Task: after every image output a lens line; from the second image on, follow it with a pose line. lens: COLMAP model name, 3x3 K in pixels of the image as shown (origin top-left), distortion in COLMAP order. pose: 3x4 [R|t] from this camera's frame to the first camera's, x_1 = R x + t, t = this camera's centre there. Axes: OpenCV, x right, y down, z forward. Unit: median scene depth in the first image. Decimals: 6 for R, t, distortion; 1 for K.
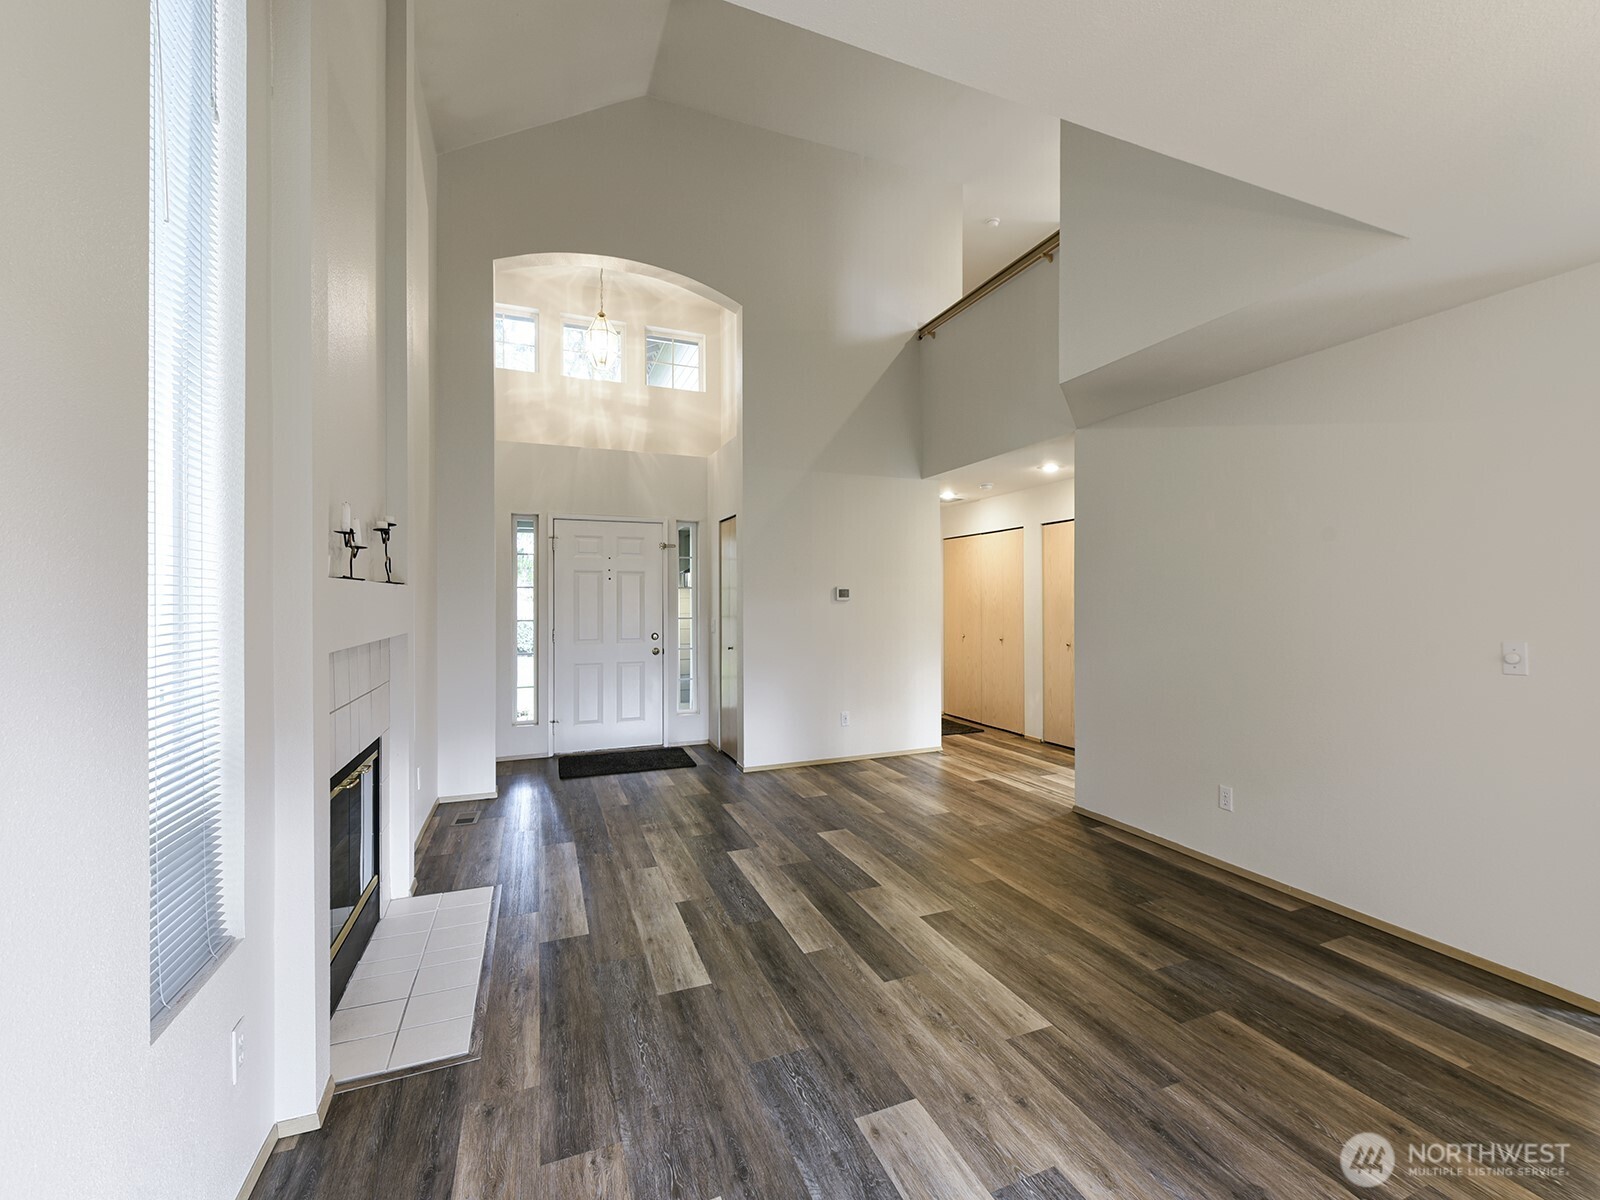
lens RADIAL K [[692.5, 0, 802.9], [0, 692.5, 602.3], [0, 0, 1]] dist [0.004443, -0.000458]
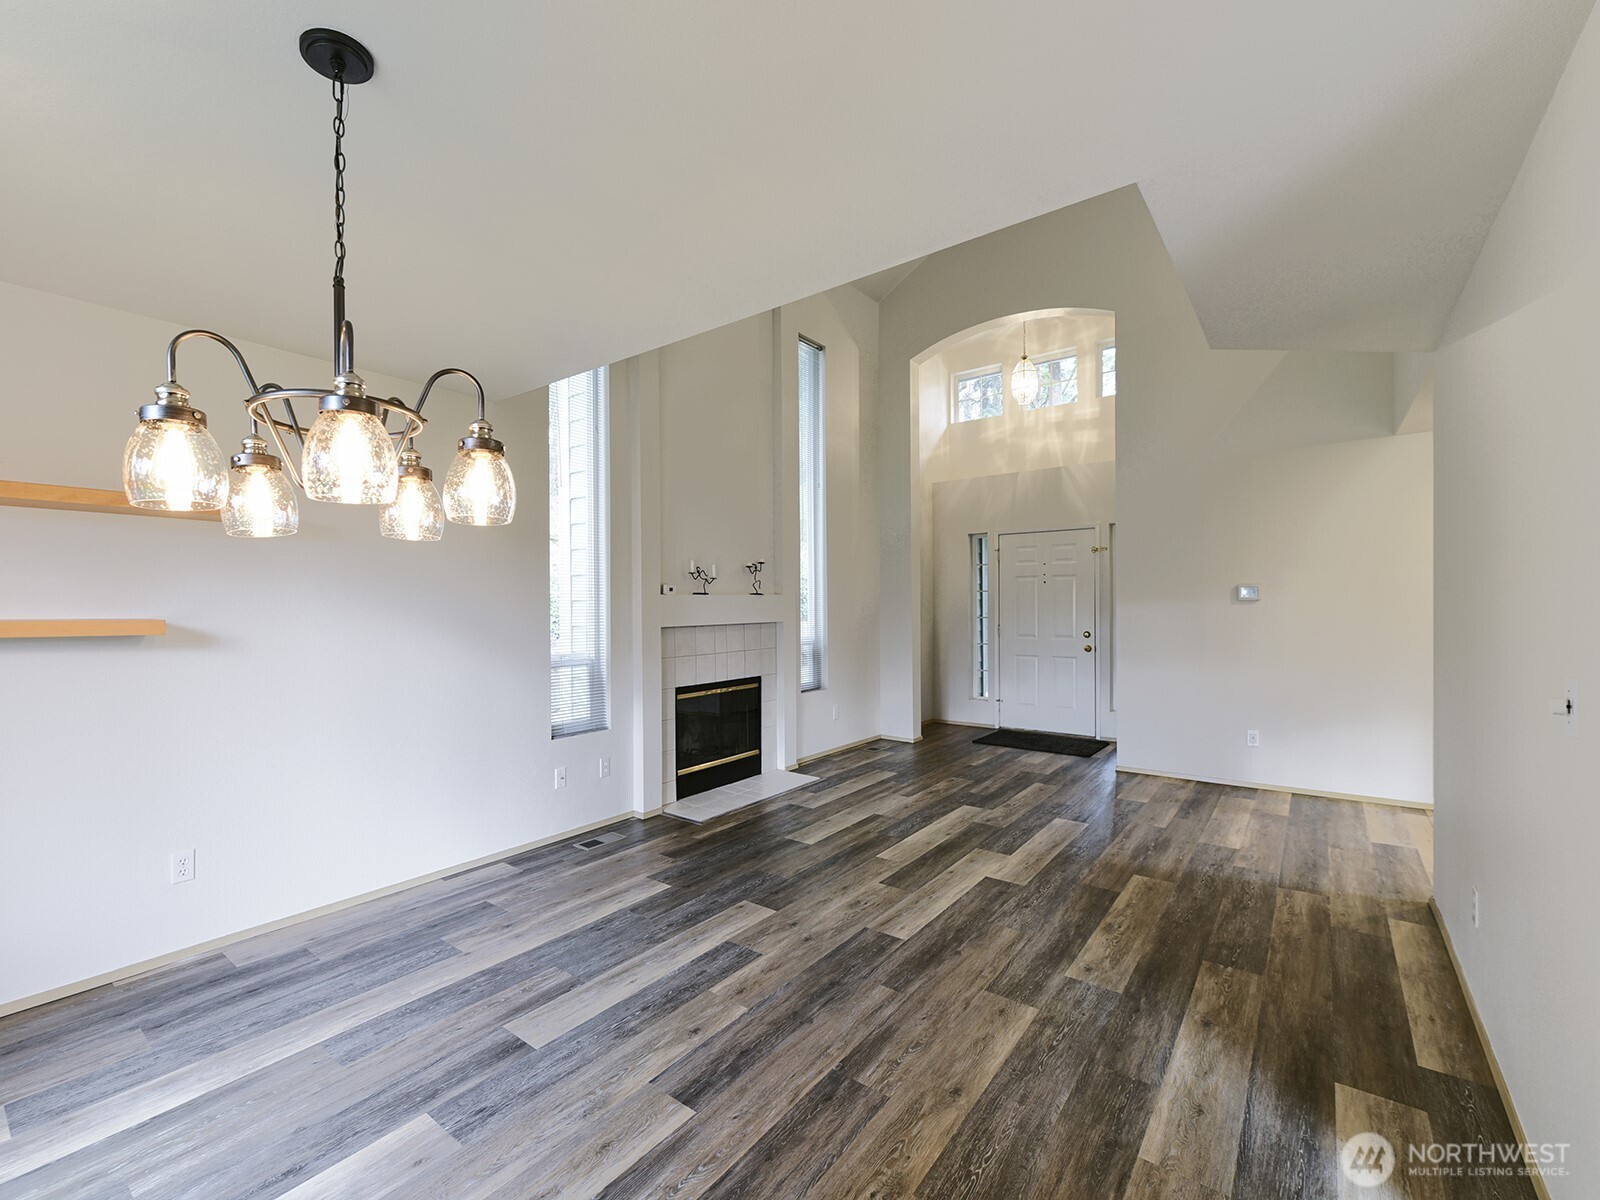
lens RADIAL K [[692.5, 0, 788.7], [0, 692.5, 604.7], [0, 0, 1]] dist [0.004443, -0.000458]
pose [[0.489471, -0.000028, -0.872020, 0.863446], [0.004117, 0.999989, 0.002279, -0.002667], [0.872010, -0.004705, 0.489465, 0.127528]]
